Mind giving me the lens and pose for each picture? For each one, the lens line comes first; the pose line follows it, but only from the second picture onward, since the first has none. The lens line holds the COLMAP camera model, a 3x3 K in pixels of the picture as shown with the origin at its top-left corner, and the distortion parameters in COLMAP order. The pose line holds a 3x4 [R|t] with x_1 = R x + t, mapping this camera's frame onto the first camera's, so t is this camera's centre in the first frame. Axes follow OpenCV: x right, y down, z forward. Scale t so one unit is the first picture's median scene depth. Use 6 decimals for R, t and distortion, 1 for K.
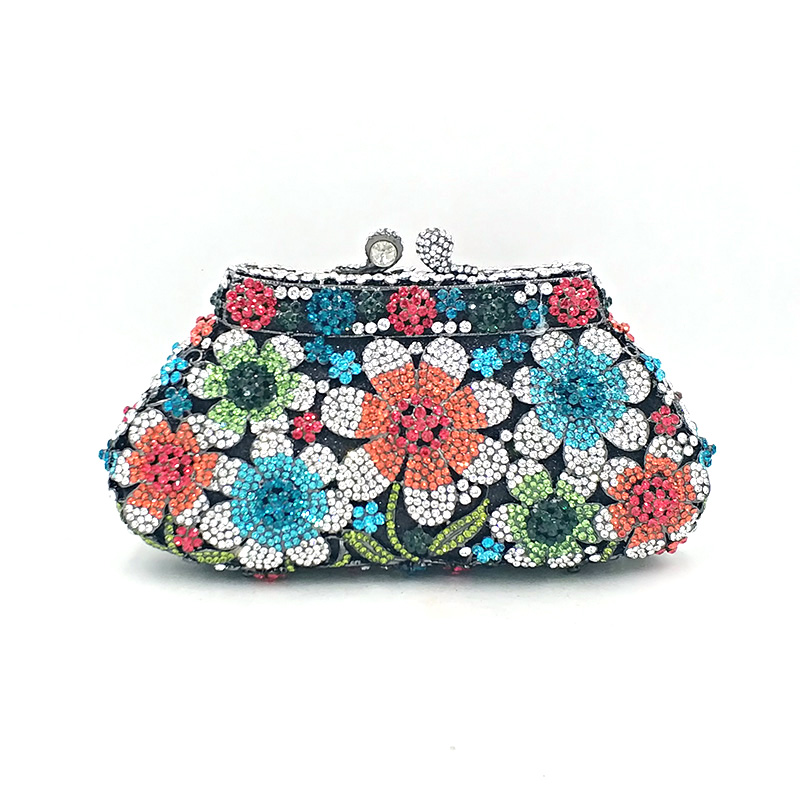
lens RADIAL K [[1336.5, 0, 393.7], [0, 1336.5, 401.2], [0, 0, 1]] dist [-0.084768, 0.000000]
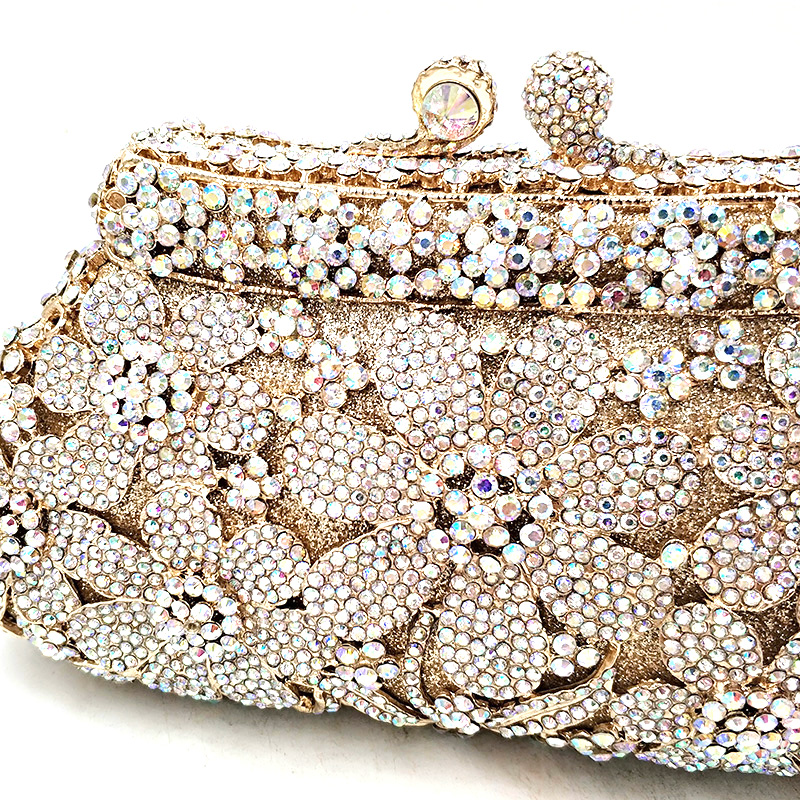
lens RADIAL K [[841.8, 0, 351.0], [0, 841.8, 418.7], [0, 0, 1]] dist [-0.044040, 0.000000]
pose [[0.967896, 0.106792, -0.227535, 0.037637], [-0.043416, 0.962679, 0.267141, -0.087481], [0.247571, -0.248686, 0.936410, 0.719799]]
